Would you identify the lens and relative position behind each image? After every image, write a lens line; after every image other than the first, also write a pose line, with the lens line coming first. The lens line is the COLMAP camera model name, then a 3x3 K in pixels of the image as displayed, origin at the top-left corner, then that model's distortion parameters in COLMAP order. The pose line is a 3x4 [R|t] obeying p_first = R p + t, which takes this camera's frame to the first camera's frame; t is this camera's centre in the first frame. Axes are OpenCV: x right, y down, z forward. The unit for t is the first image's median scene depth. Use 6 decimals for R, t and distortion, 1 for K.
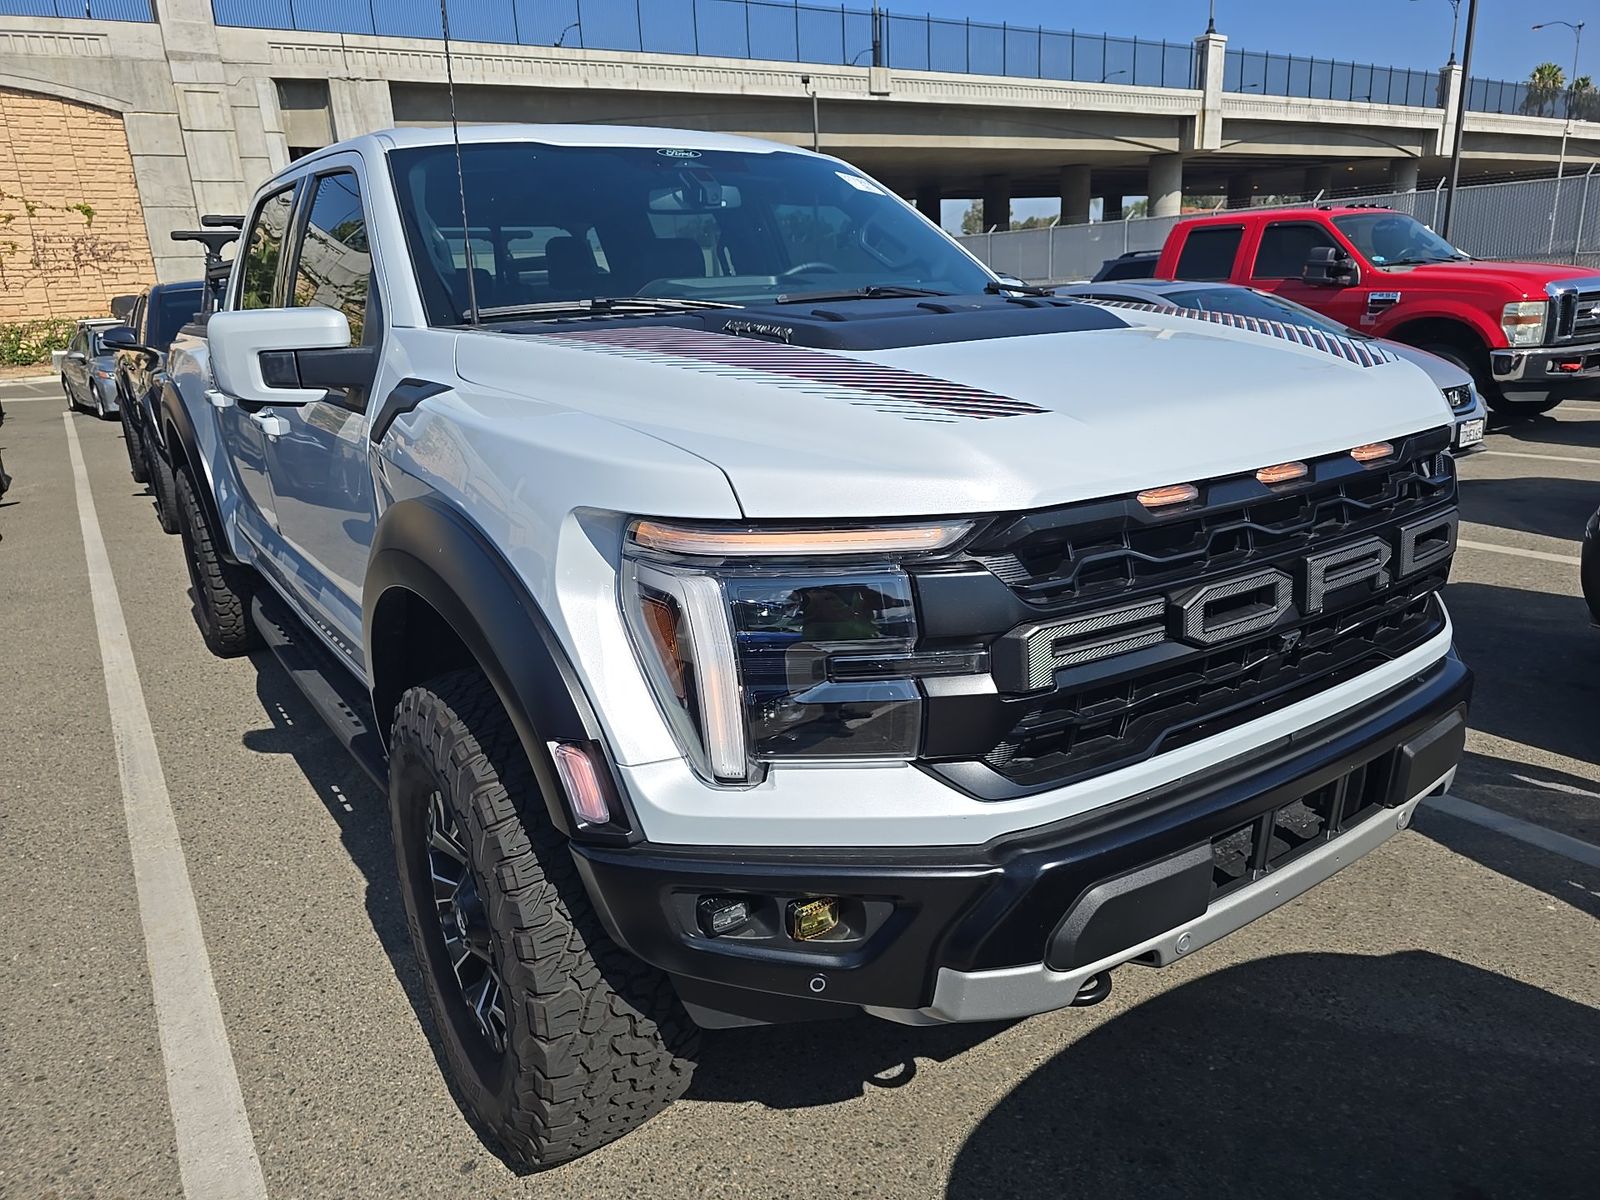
lens RADIAL K [[1079.9, 0, 800.0], [0, 1079.9, 600.0], [0, 0, 1]] dist [0.029412, -0.023982]
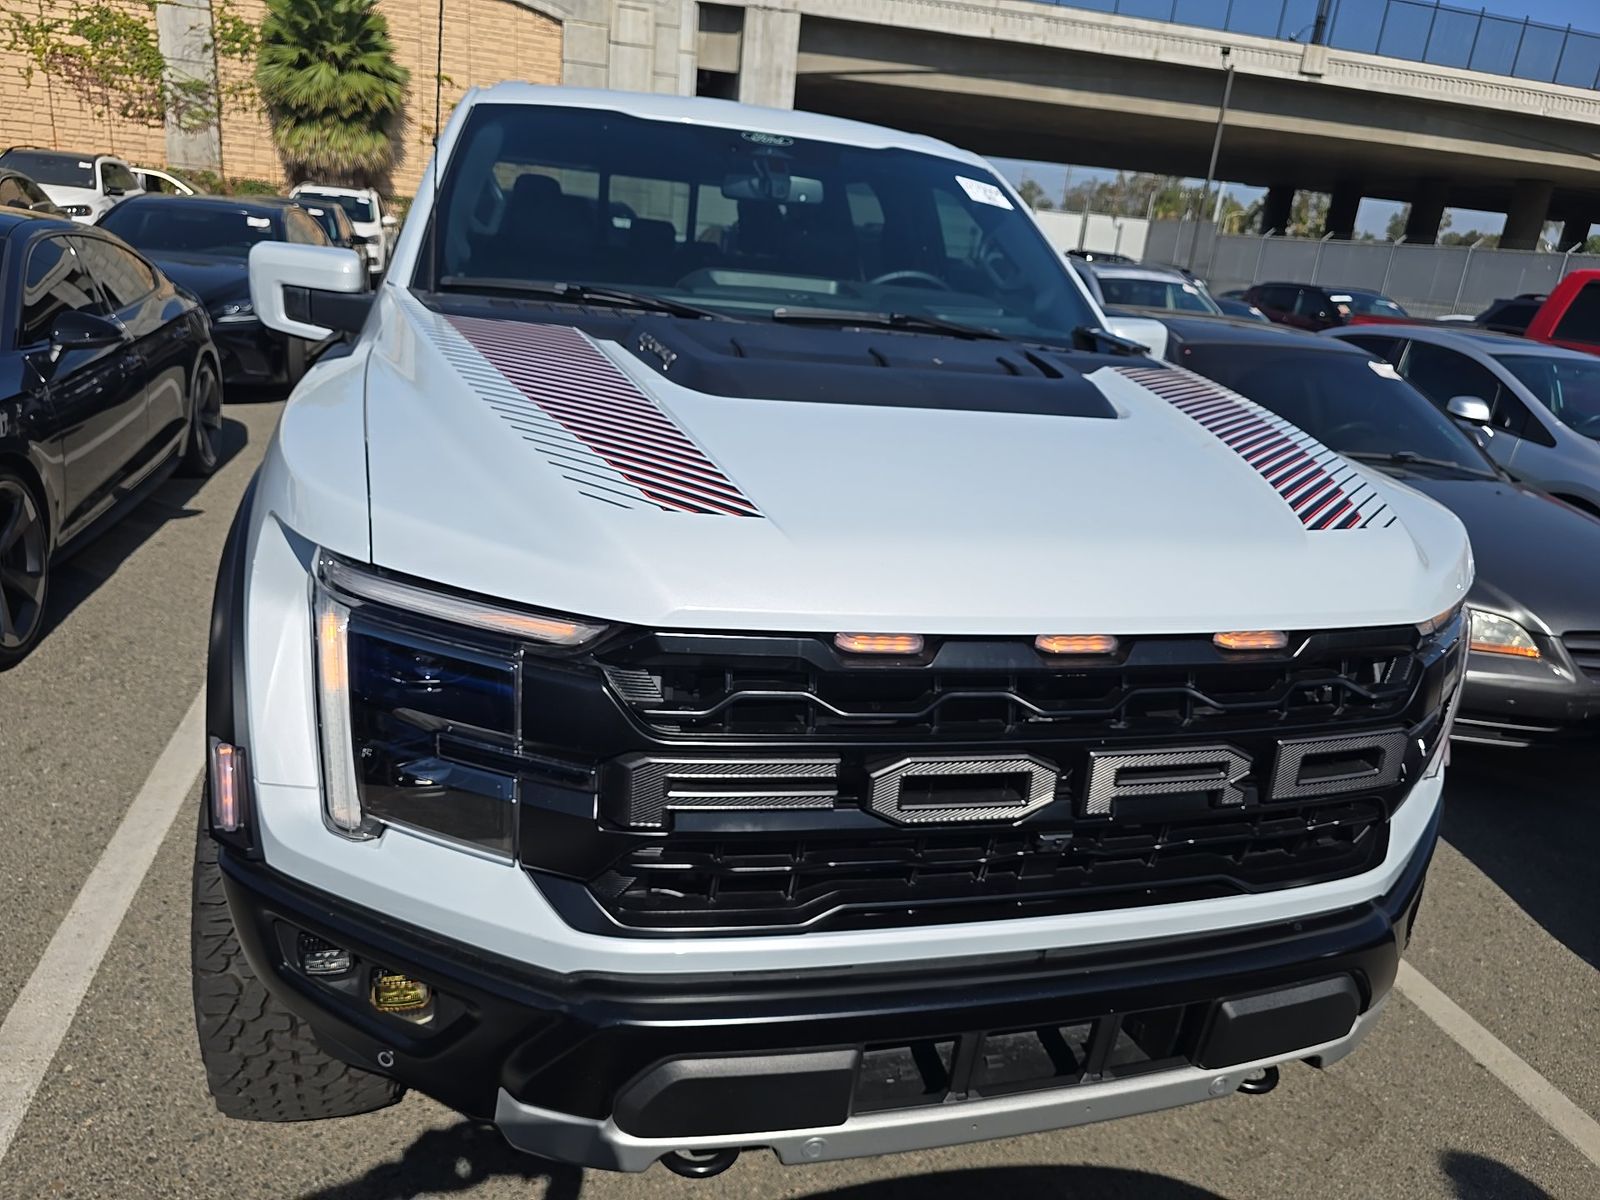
lens RADIAL K [[1080.5, 0, 792.3], [0, 1080.5, 599.9], [0, 0, 1]] dist [0.045195, -0.046037]
pose [[0.938698, 0.229530, -0.257221, 0.390689], [-0.220254, 0.973293, 0.064721, -0.135901], [0.265207, -0.004100, 0.964183, 0.138027]]
